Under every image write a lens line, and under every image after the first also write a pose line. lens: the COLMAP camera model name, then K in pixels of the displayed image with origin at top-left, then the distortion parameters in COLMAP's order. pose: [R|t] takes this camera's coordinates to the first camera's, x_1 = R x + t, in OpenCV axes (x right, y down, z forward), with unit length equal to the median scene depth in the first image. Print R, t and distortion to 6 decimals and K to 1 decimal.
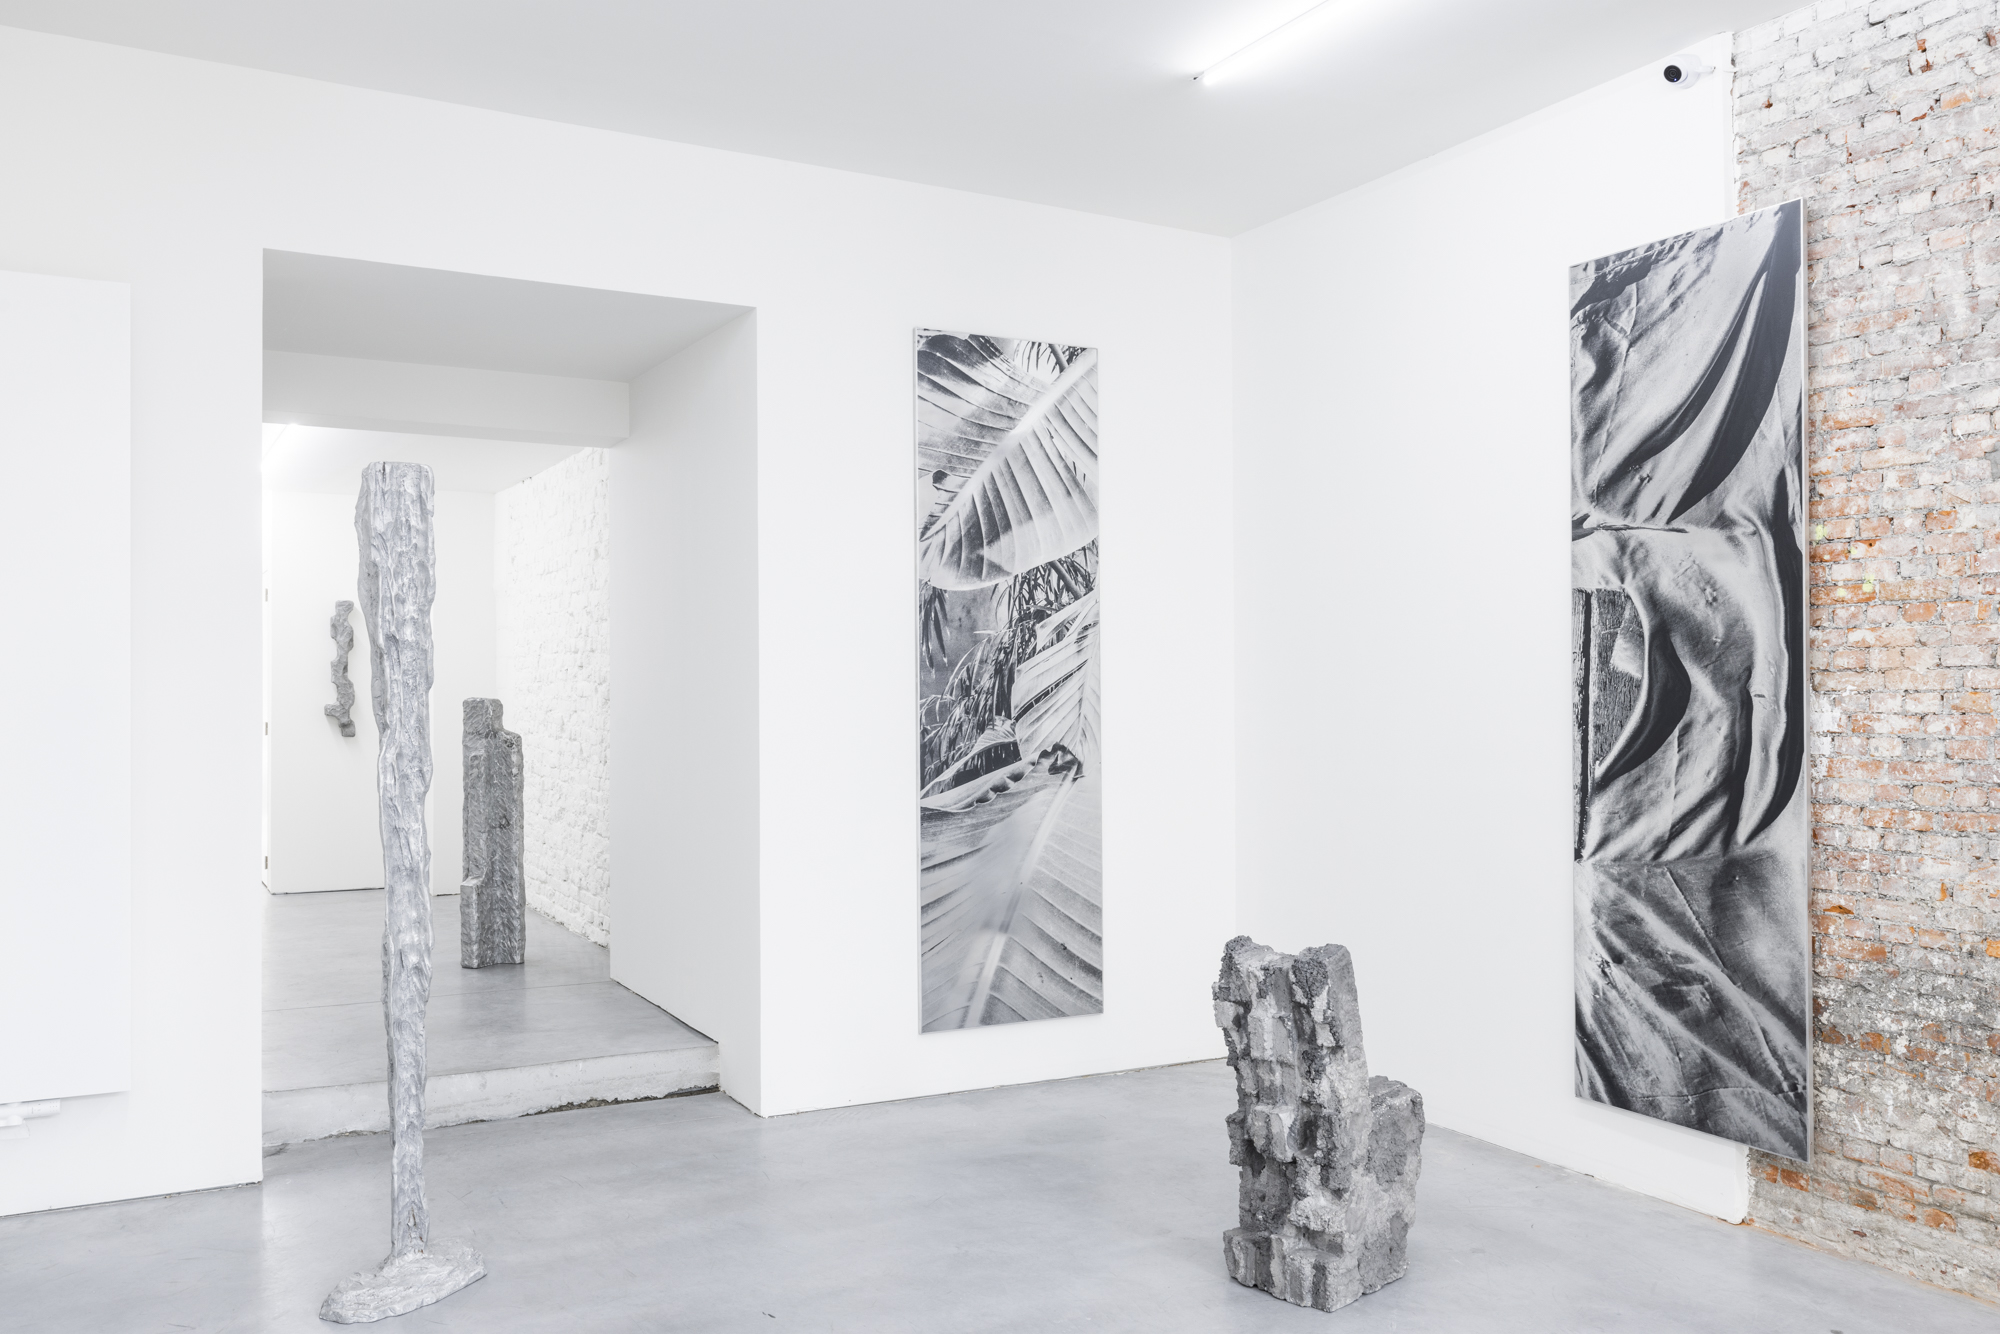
lens RADIAL K [[1533.1, 0, 1000.0], [0, 1533.1, 667.0], [0, 0, 1]] dist [0.002476, -0.002270]
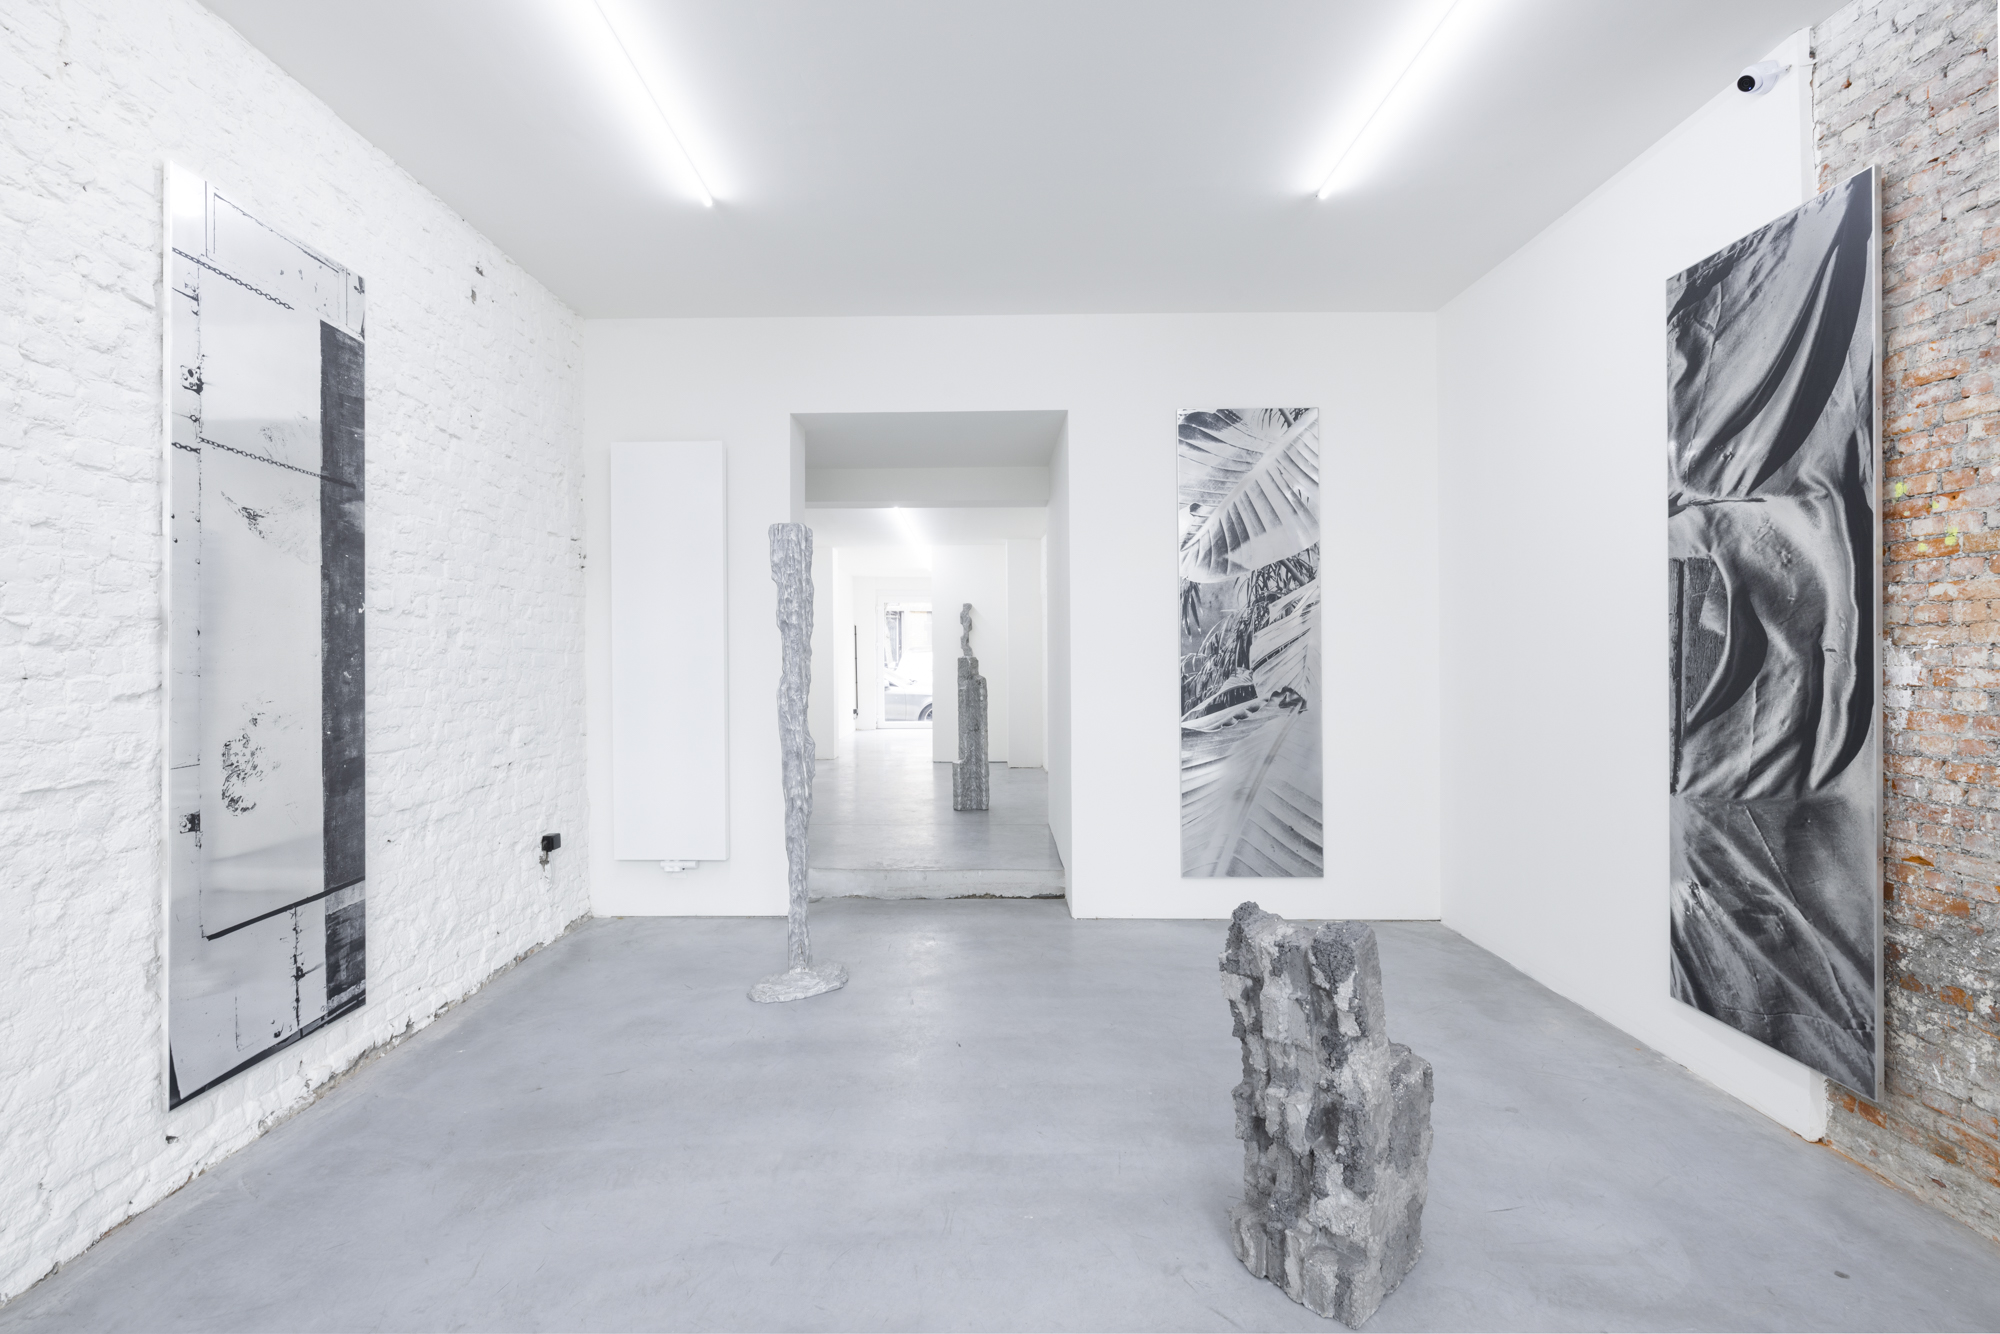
lens RADIAL K [[902.7, 0, 996.4], [0, 902.7, 650.7], [0, 0, 1]] dist [-0.002961, 0.000505]
pose [[0.876707, -0.005824, -0.480990, 0.271637], [0.012417, 0.999867, 0.010526, 0.005129], [0.480865, -0.015201, 0.876663, 0.169347]]
